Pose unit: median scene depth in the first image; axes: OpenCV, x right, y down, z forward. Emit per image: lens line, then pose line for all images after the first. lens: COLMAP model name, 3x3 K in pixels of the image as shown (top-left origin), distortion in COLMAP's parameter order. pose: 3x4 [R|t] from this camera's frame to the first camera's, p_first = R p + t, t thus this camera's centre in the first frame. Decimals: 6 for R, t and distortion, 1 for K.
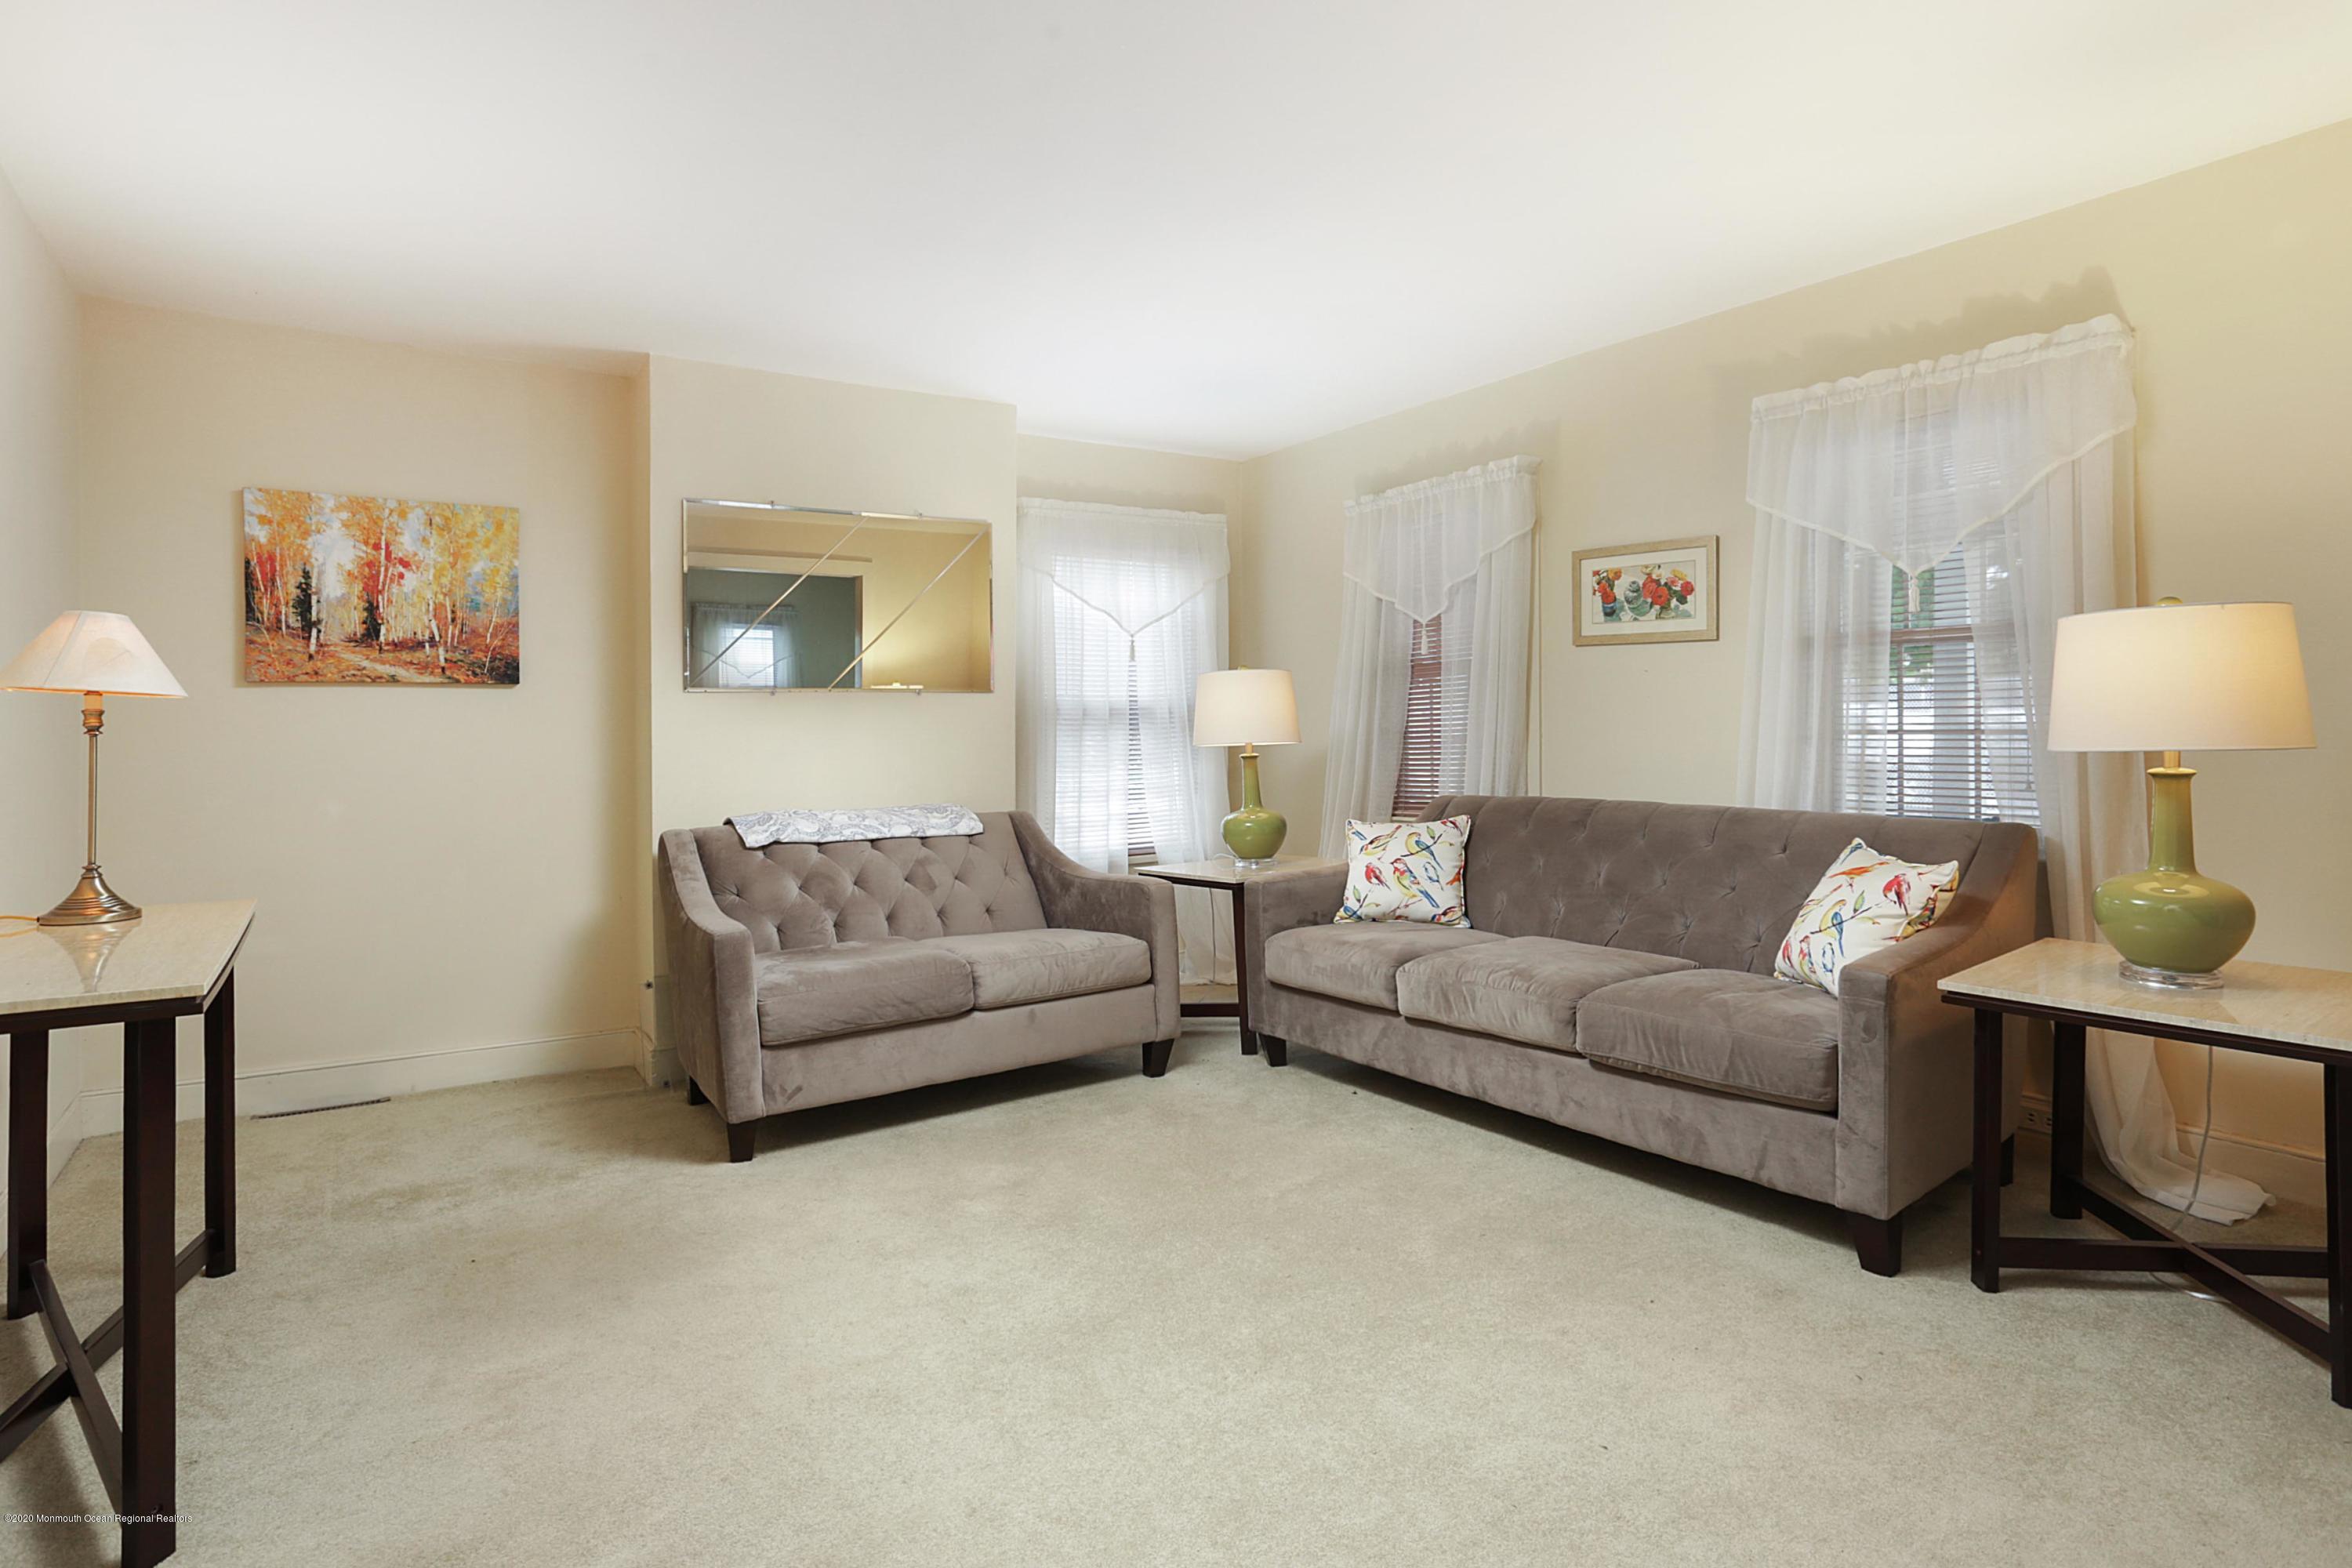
lens RADIAL K [[1222.9, 0, 1172.2], [0, 1222.9, 722.0], [0, 0, 1]] dist [-0.023246, 0.000236]
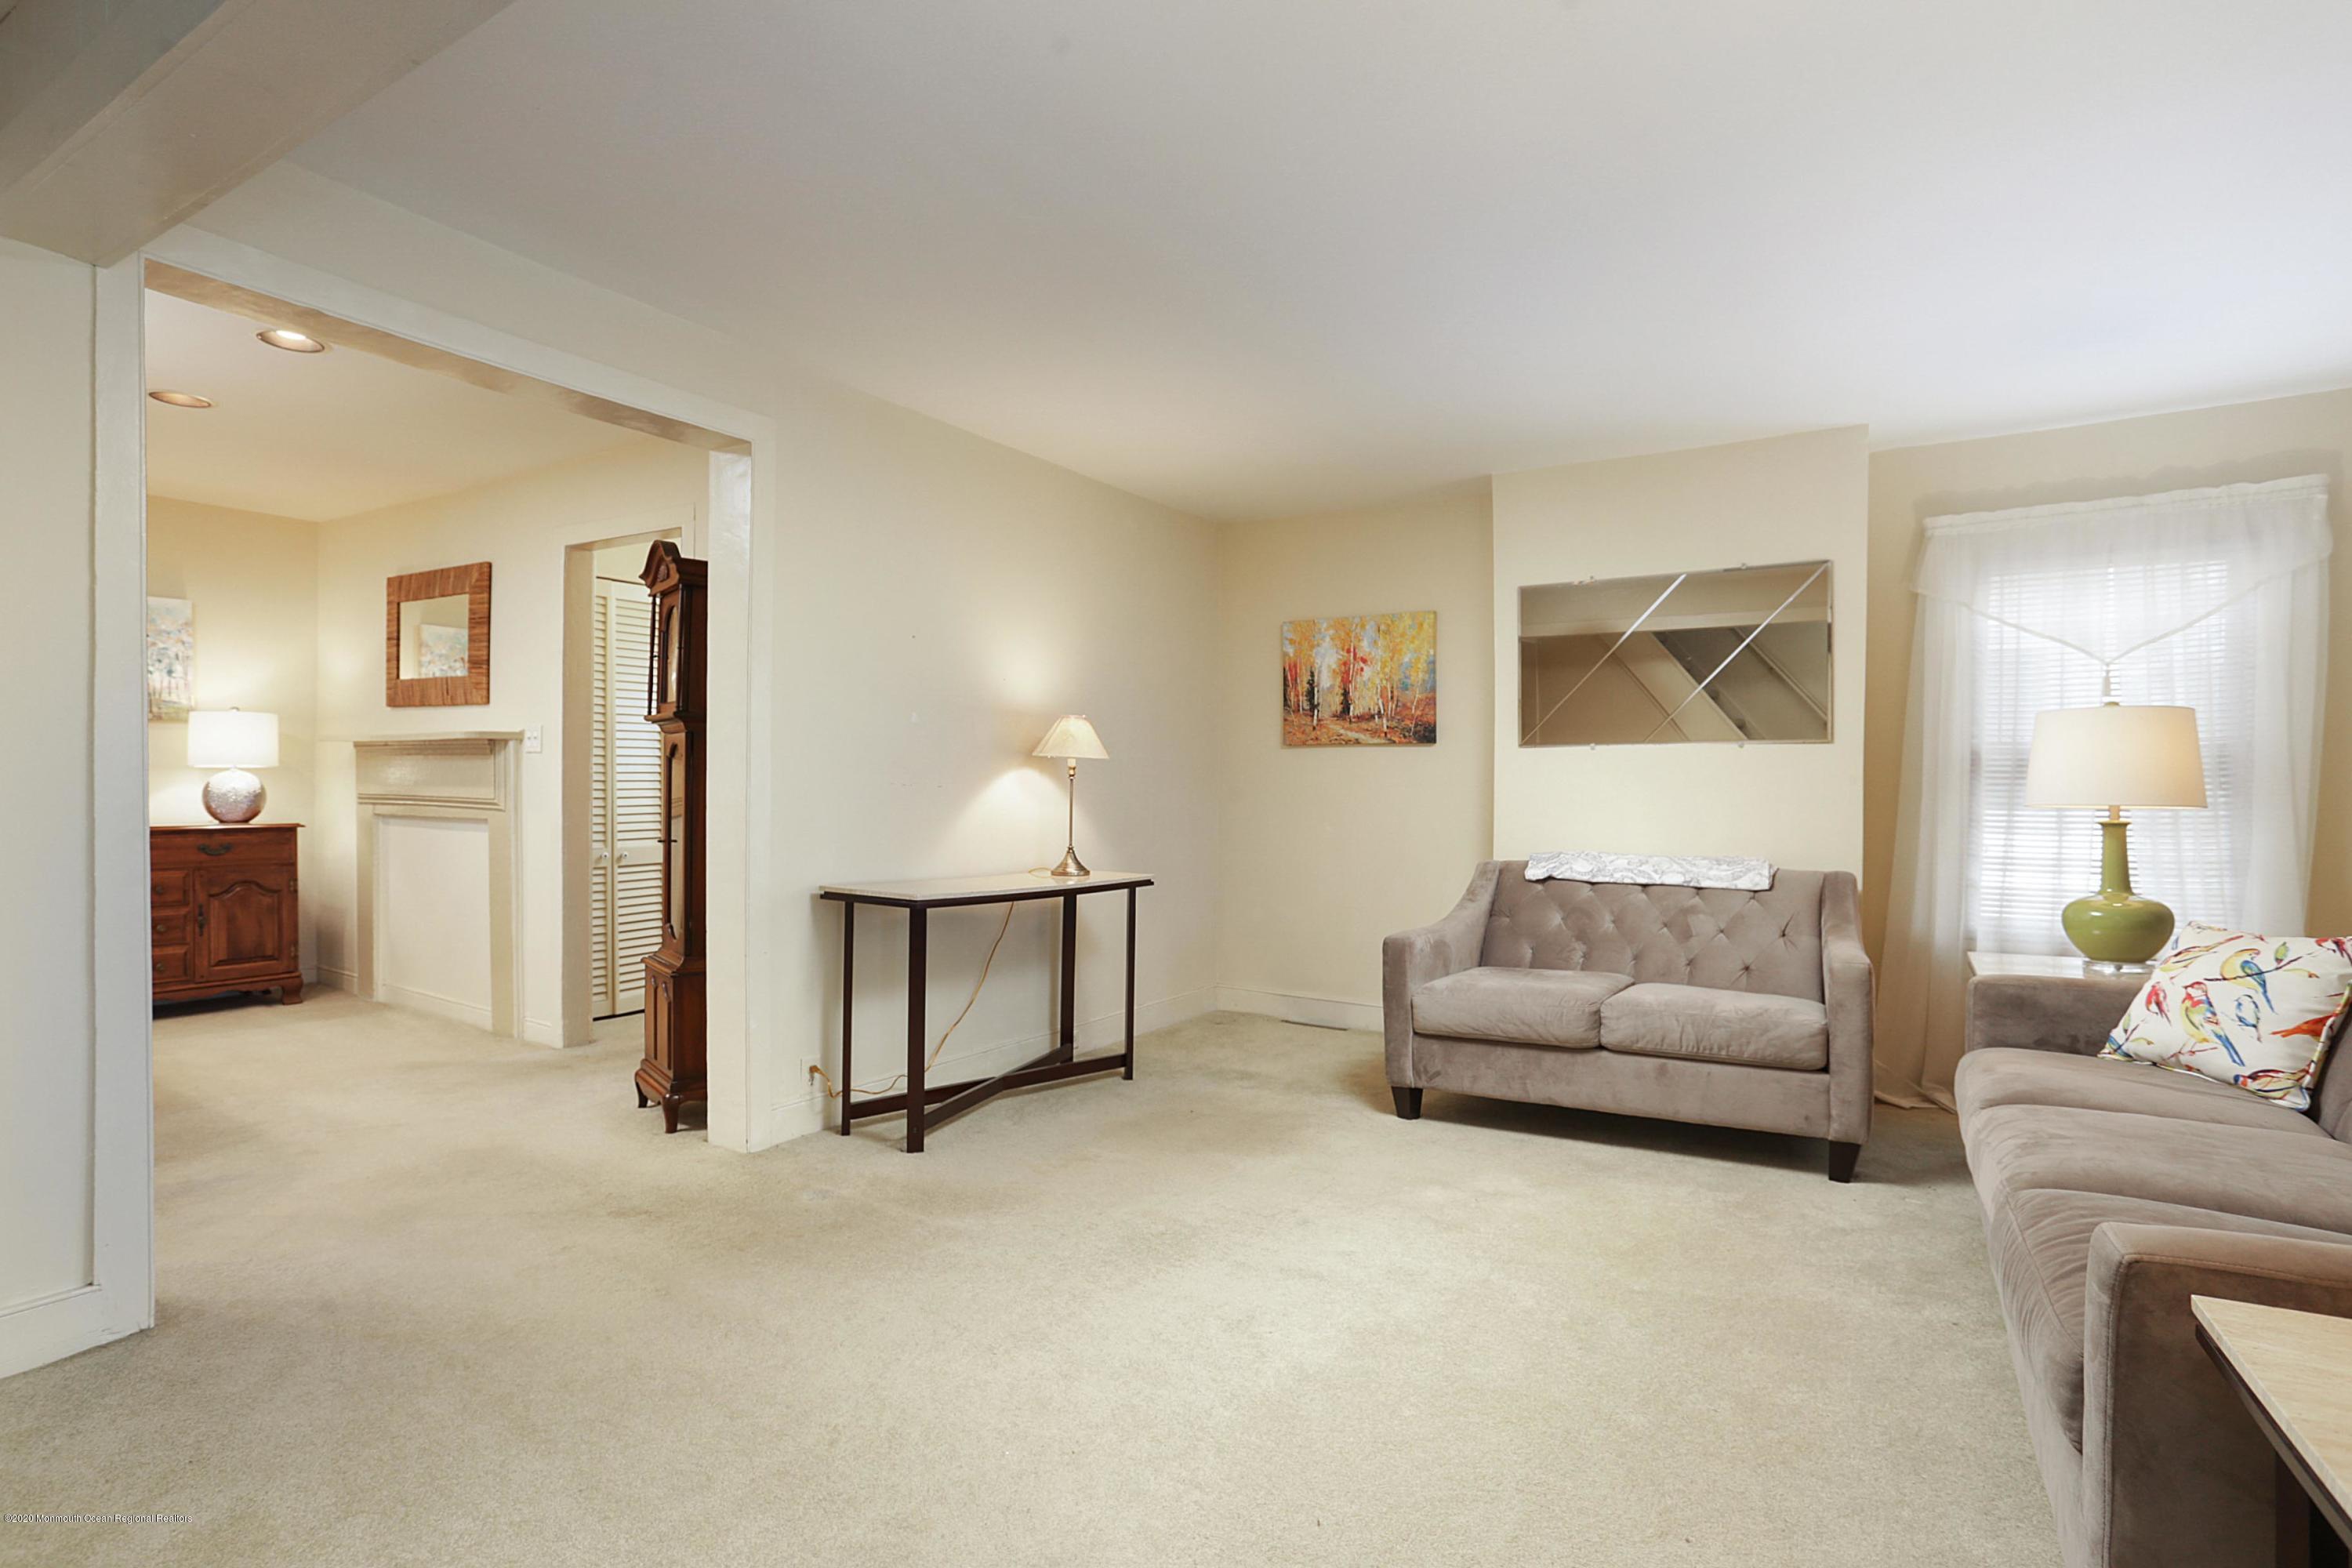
lens RADIAL K [[1144.1, 0, 1176.0], [0, 1144.1, 784.0], [0, 0, 1]] dist [0.000406, 0.000707]
pose [[0.435897, 0.015743, -0.899859, 0.496561], [0.000758, 0.999840, 0.017860, -0.009366], [0.899996, -0.008467, 0.435816, 0.211563]]
